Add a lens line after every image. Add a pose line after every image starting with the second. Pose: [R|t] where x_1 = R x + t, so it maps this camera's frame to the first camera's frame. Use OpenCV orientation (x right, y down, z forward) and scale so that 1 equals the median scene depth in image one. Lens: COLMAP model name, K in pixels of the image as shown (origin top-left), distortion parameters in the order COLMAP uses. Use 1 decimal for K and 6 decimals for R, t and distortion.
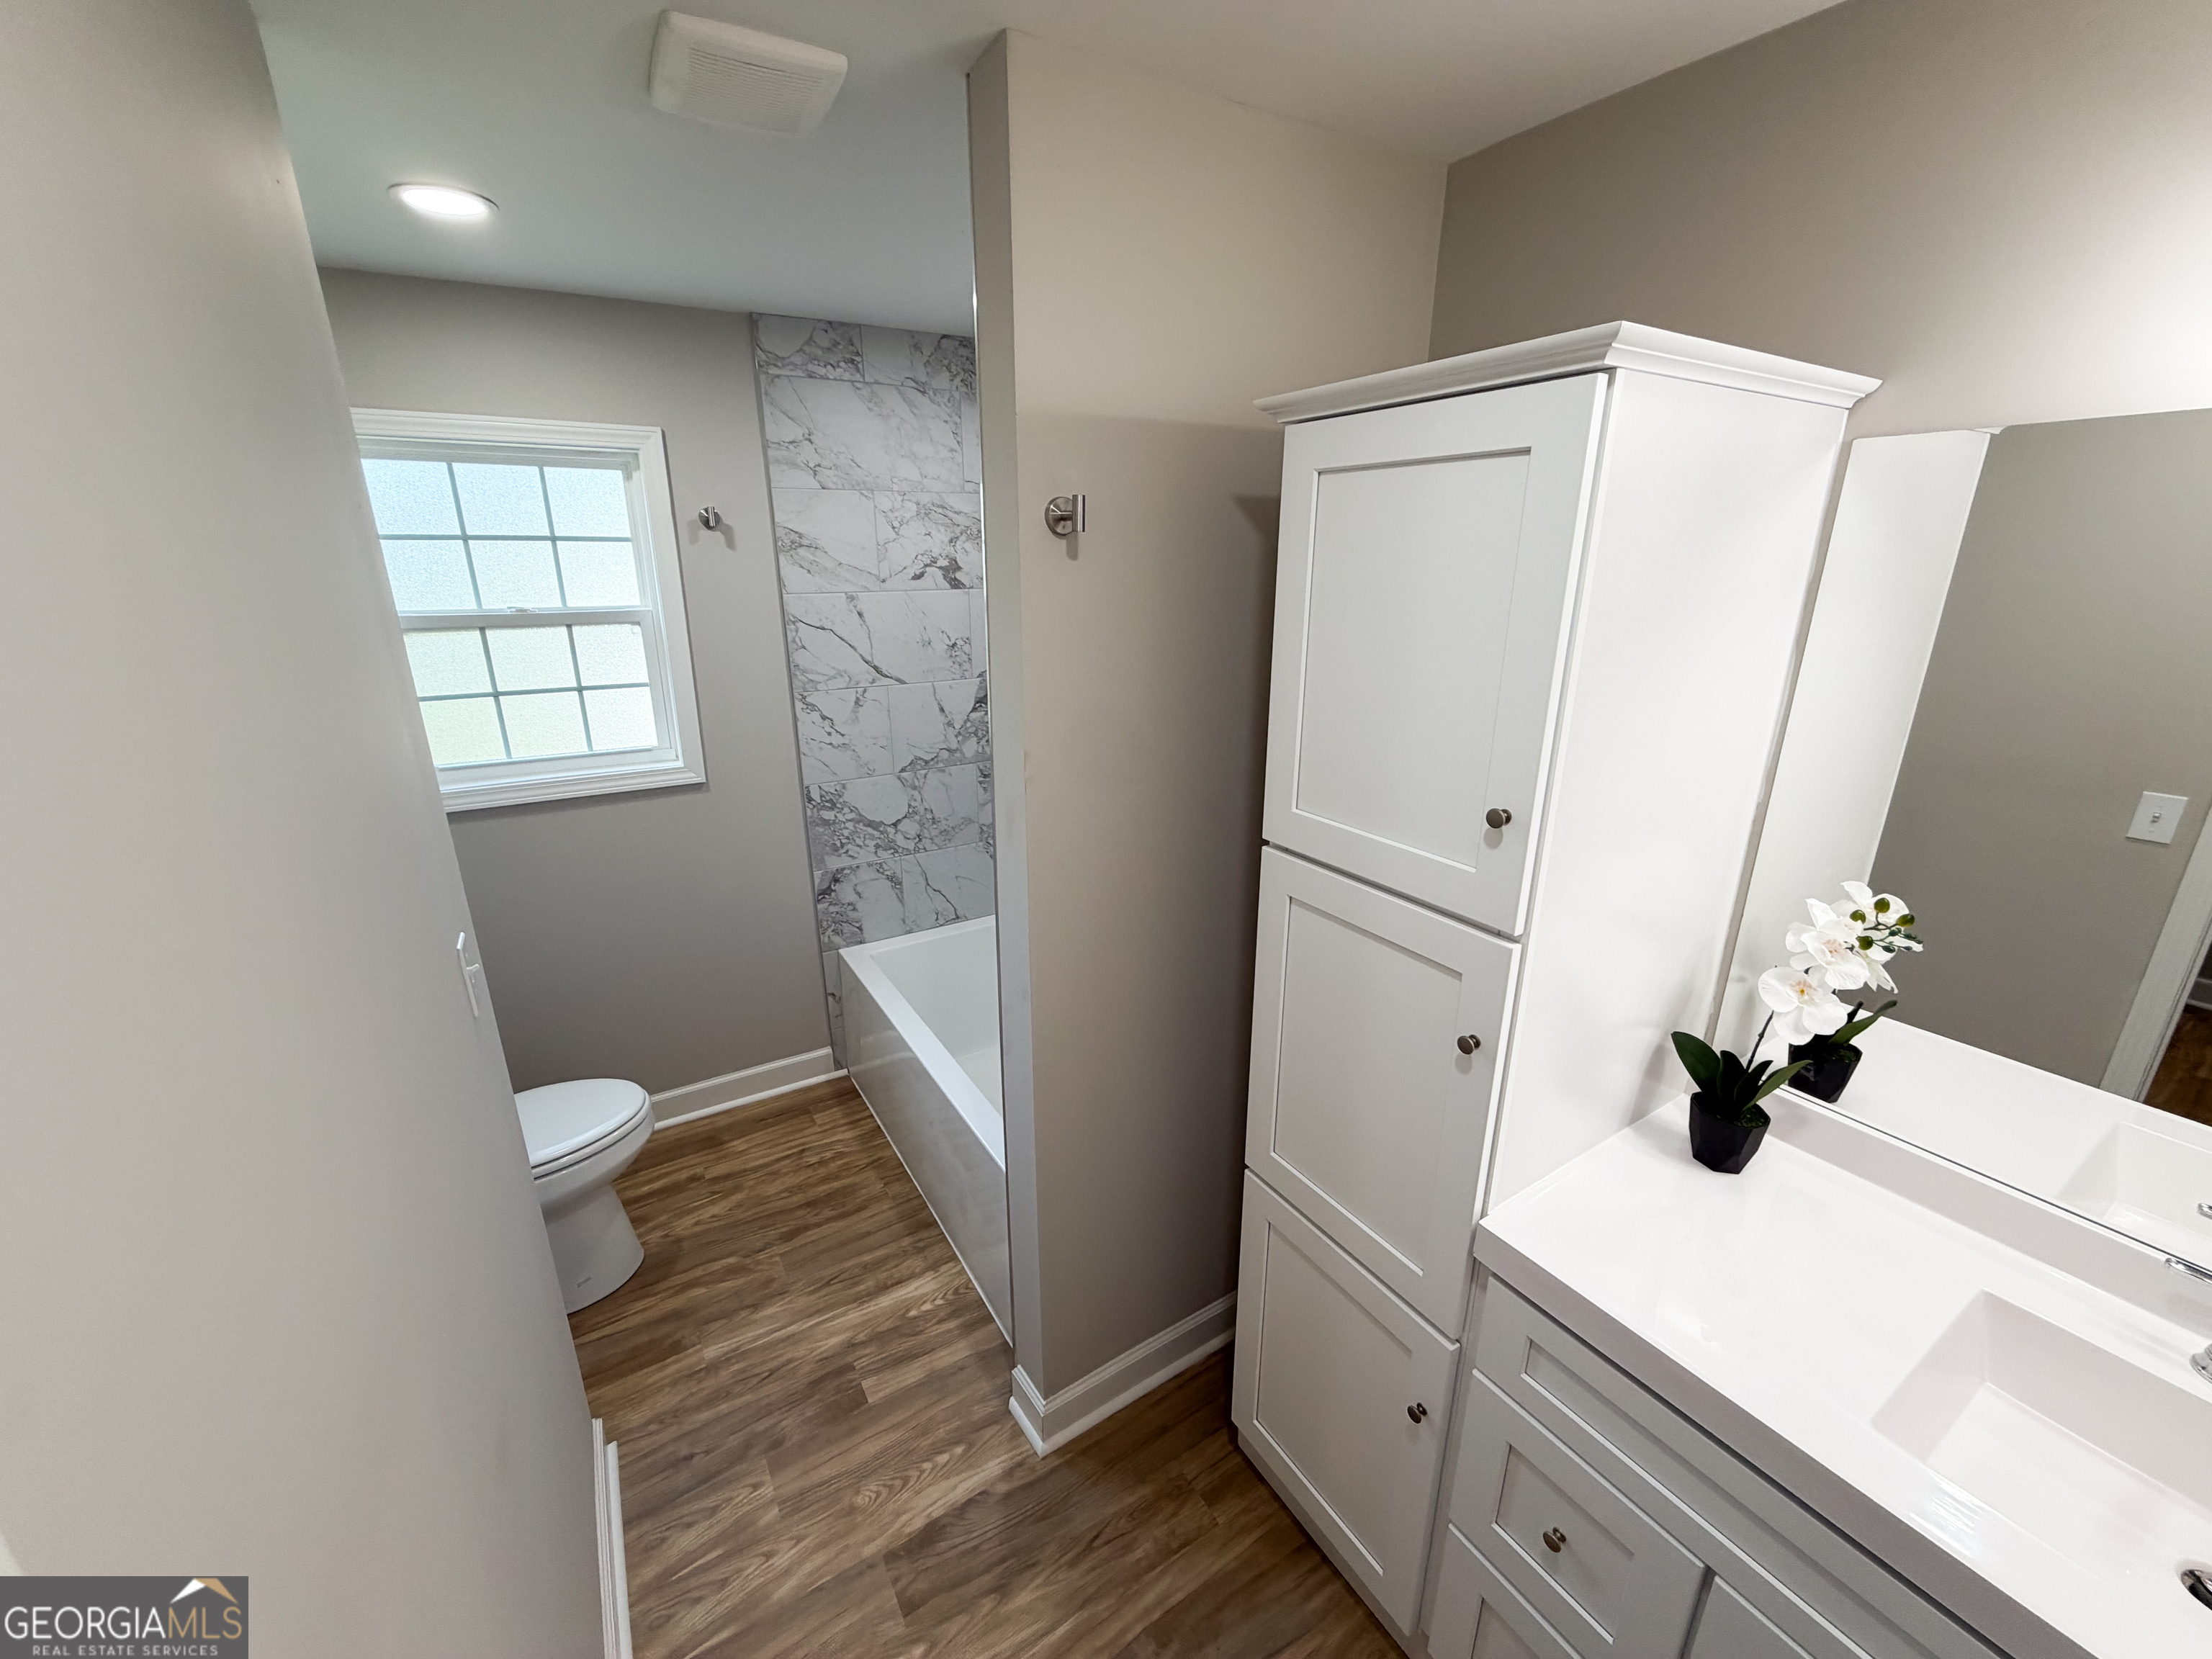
lens RADIAL K [[883.4, 0, 1099.3], [0, 883.4, 840.3], [0, 0, 1]] dist [-0.003493, 0.000586]
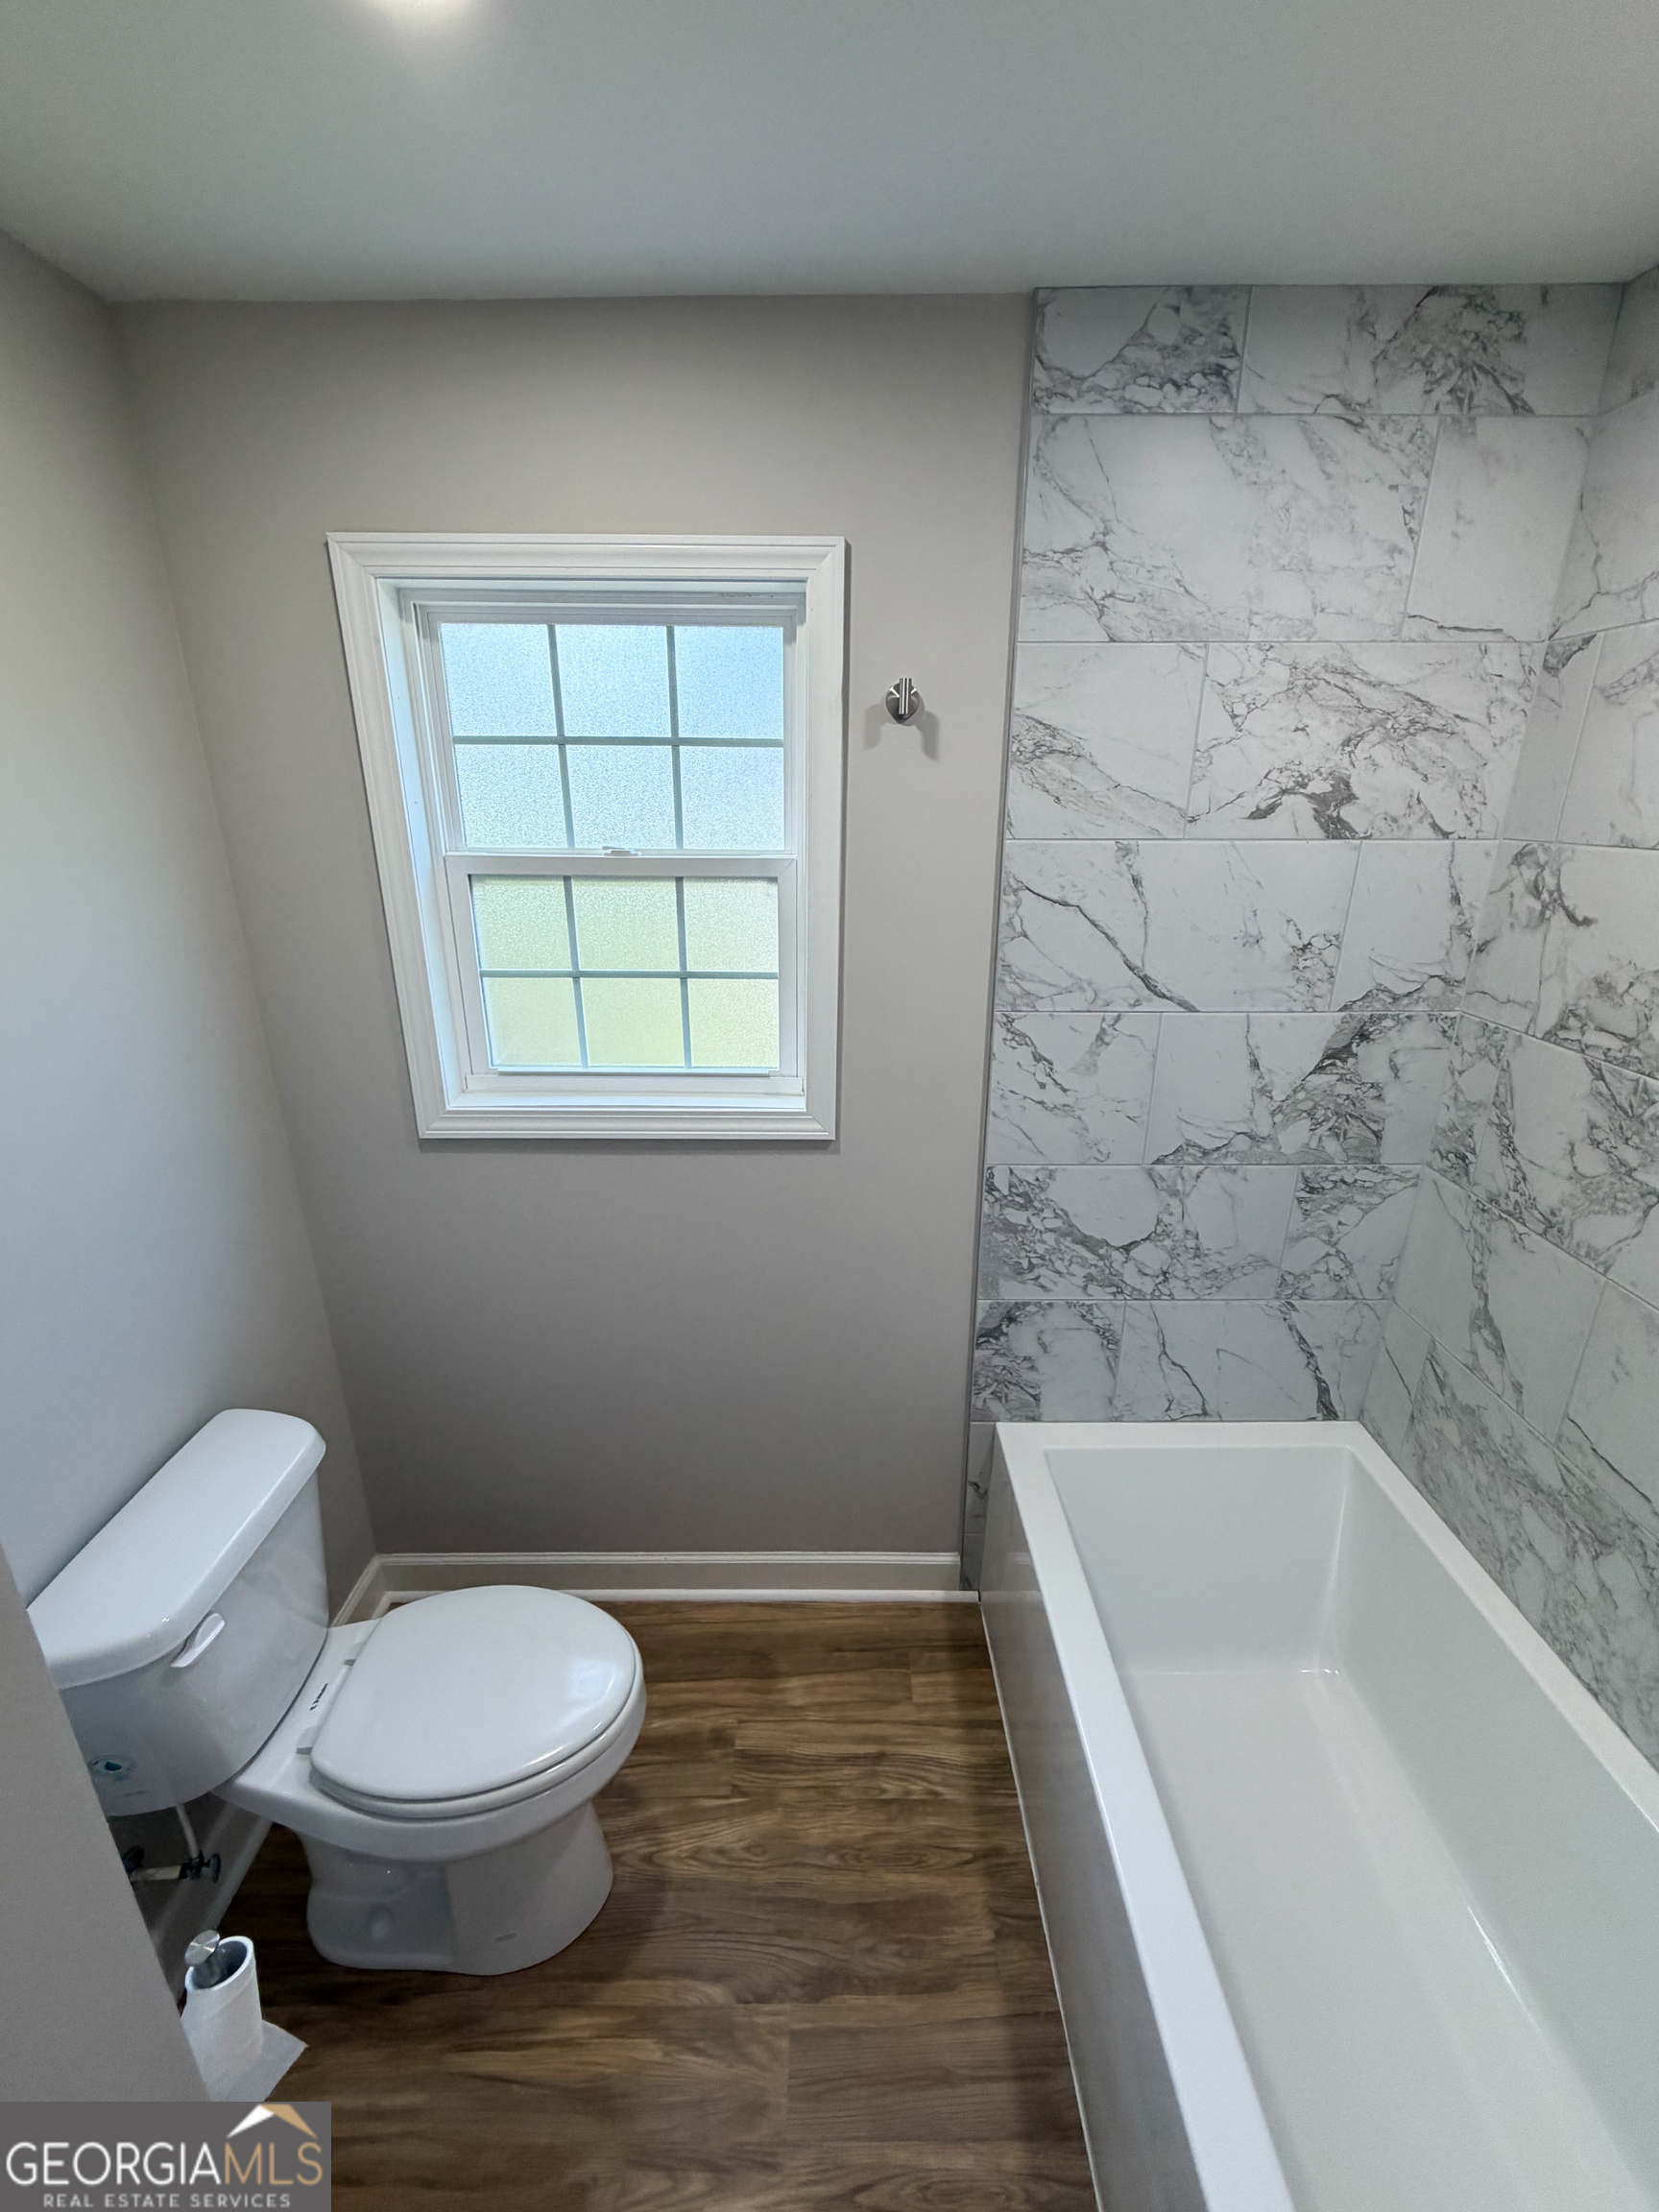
lens RADIAL K [[883.4, 0, 834.2], [0, 883.4, 1098.5], [0, 0, 1]] dist [-0.003493, 0.000586]
pose [[0.861411, 0.165054, -0.480341, -0.153095], [-0.161728, 0.985636, 0.048650, -0.124889], [0.481471, 0.035777, 0.875731, 0.456092]]
